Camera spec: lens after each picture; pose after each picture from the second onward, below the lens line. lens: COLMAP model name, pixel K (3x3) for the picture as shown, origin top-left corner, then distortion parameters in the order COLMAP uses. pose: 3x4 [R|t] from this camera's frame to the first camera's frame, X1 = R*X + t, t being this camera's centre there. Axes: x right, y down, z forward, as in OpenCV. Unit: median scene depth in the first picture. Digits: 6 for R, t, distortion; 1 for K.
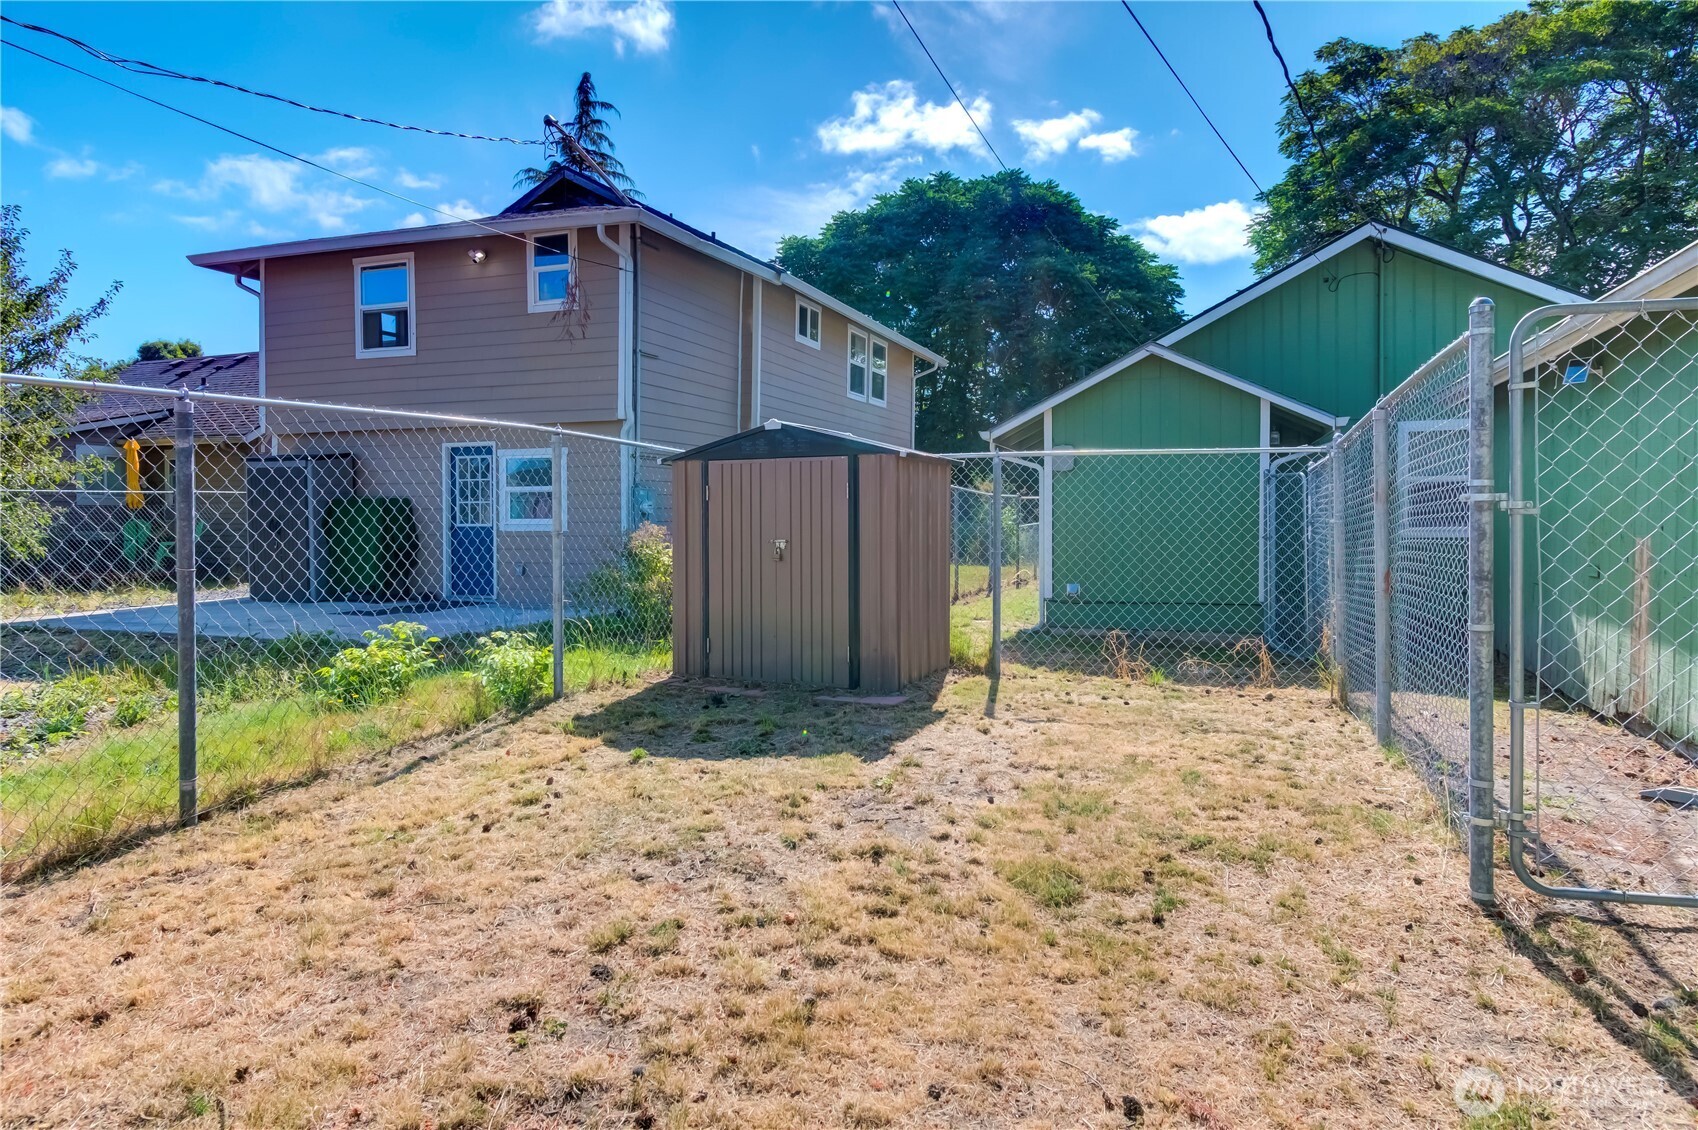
lens RADIAL K [[1009.9, 0, 849.0], [0, 1009.9, 565.0], [0, 0, 1]] dist [0.000943, 0.000261]
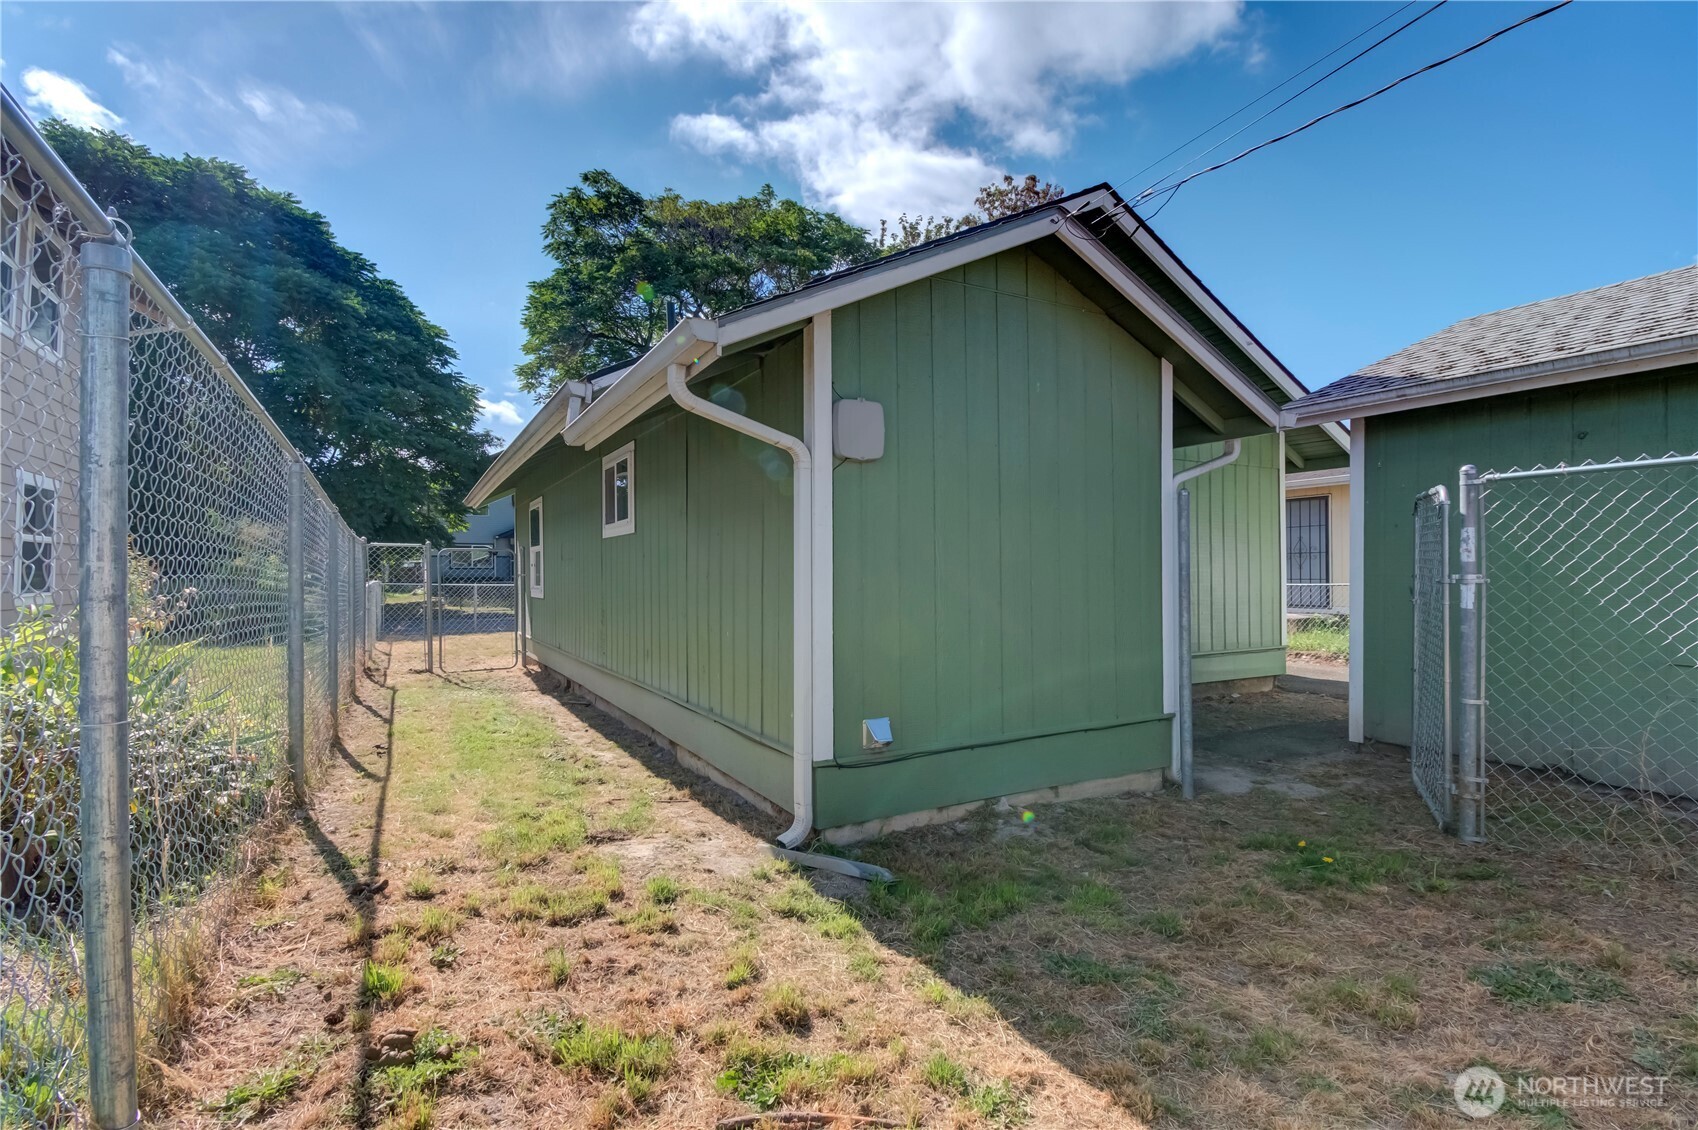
lens RADIAL K [[719.8, 0, 851.8], [0, 719.8, 585.5], [0, 0, 1]] dist [0.000343, 0.000048]
pose [[0.594240, 0.003150, 0.804282, -0.012612], [0.028739, 0.999271, -0.025147, -0.010921], [-0.803774, 0.038058, 0.593716, 0.278221]]
